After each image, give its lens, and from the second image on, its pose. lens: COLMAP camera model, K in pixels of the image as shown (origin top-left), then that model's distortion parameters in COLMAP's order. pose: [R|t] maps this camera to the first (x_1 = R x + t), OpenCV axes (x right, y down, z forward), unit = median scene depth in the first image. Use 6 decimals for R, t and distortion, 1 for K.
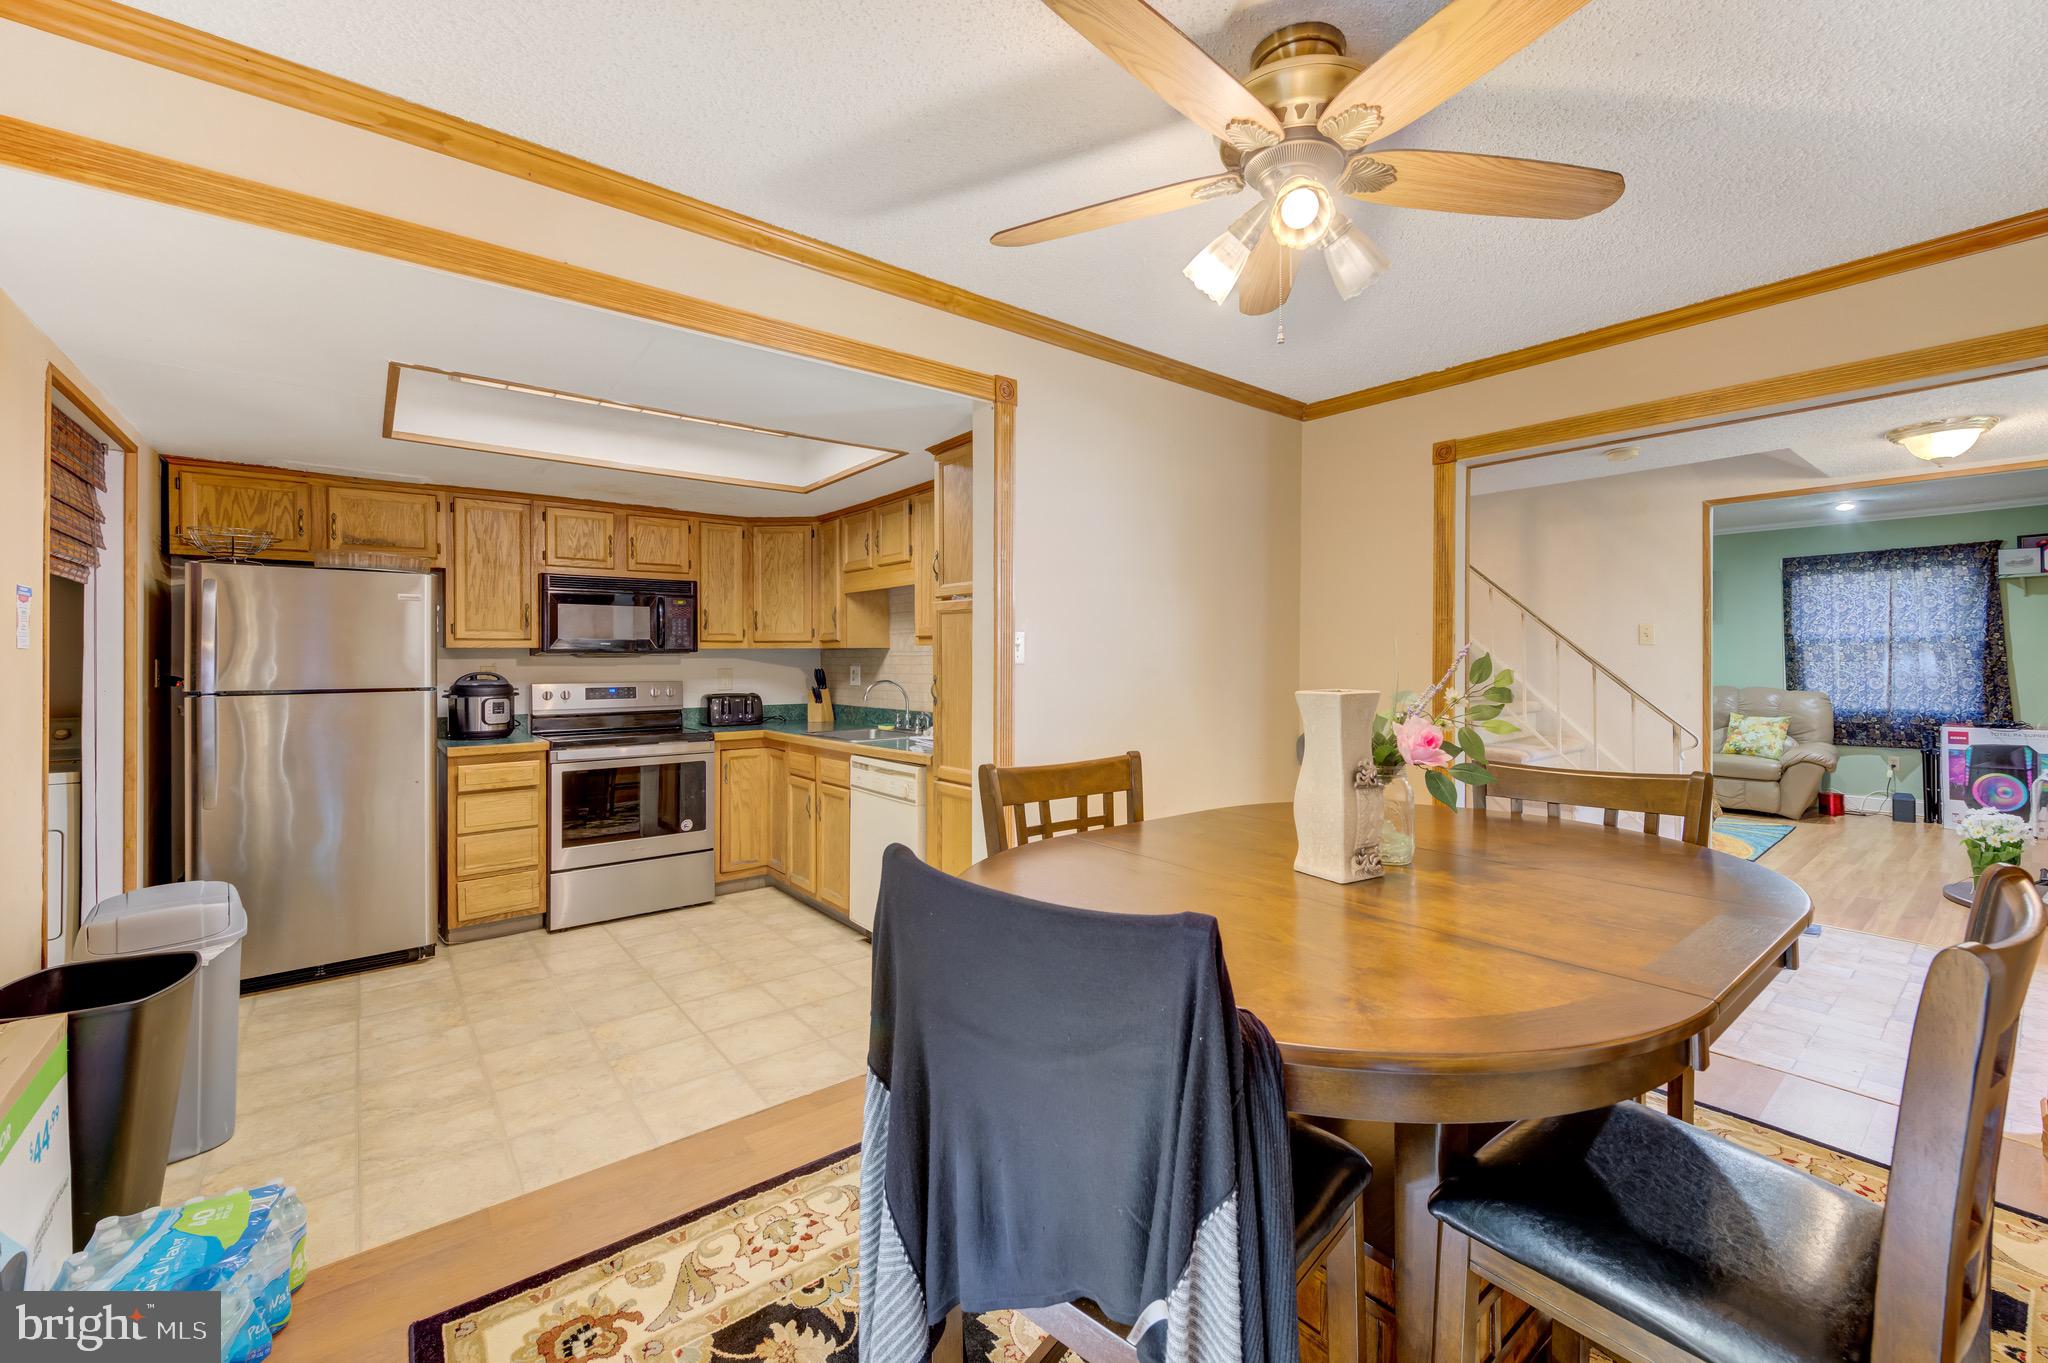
lens RADIAL K [[830.0, 0, 1031.6], [0, 830.0, 663.7], [0, 0, 1]] dist [-0.001732, 0.000066]
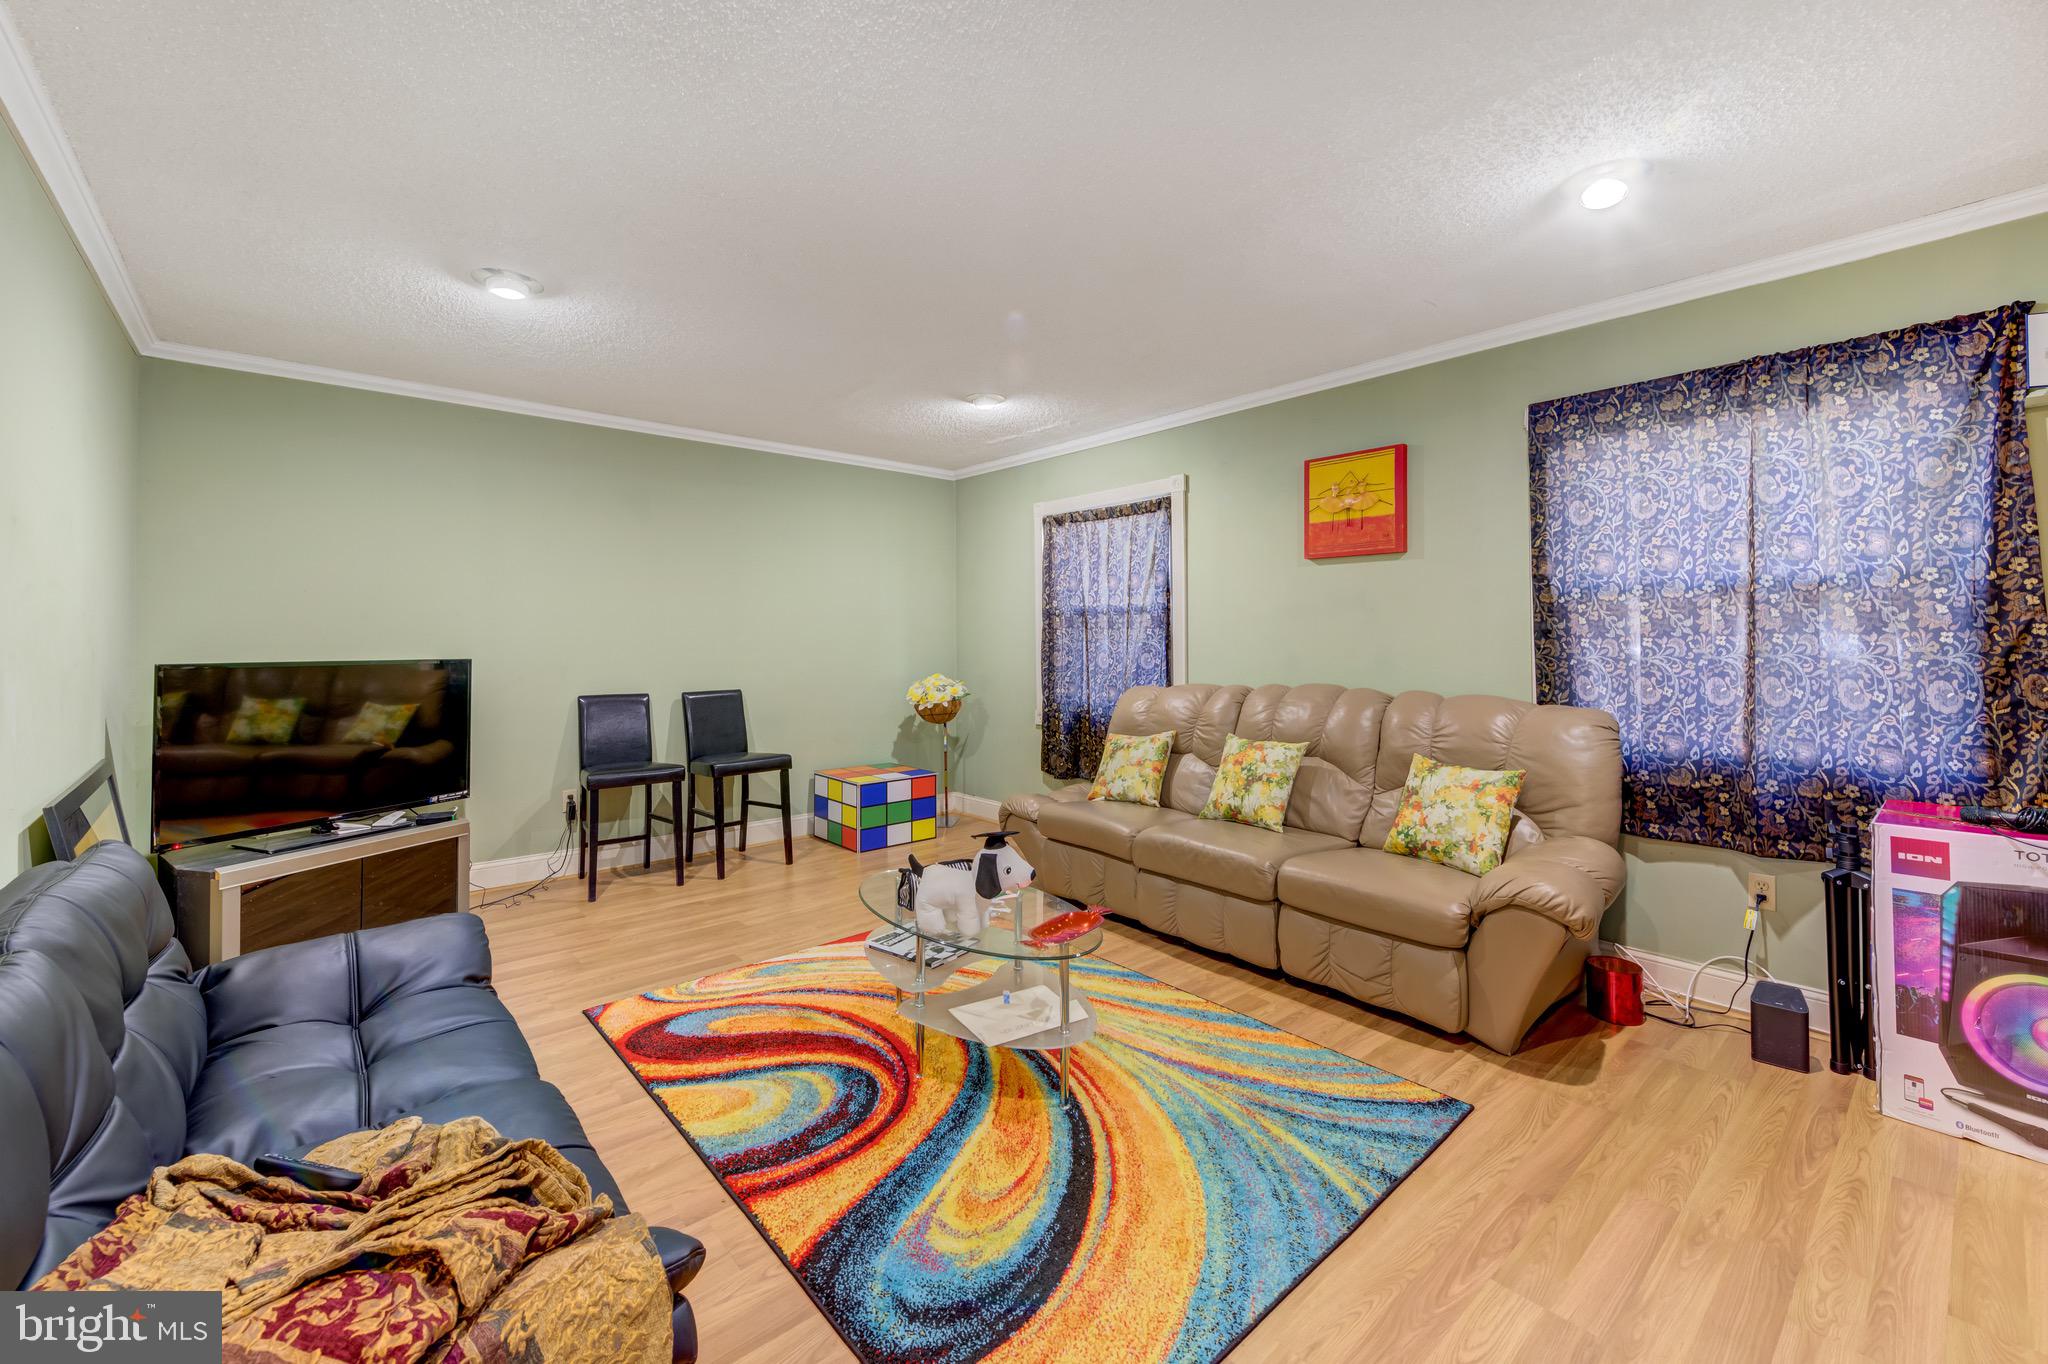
lens RADIAL K [[841.0, 0, 1029.7], [0, 841.0, 637.3], [0, 0, 1]] dist [-0.000174, -0.000064]
pose [[0.999418, 0.003004, 0.033979, 0.677725], [-0.002699, 0.999956, -0.009035, 0.002034], [-0.034005, 0.008938, 0.999382, 0.609298]]
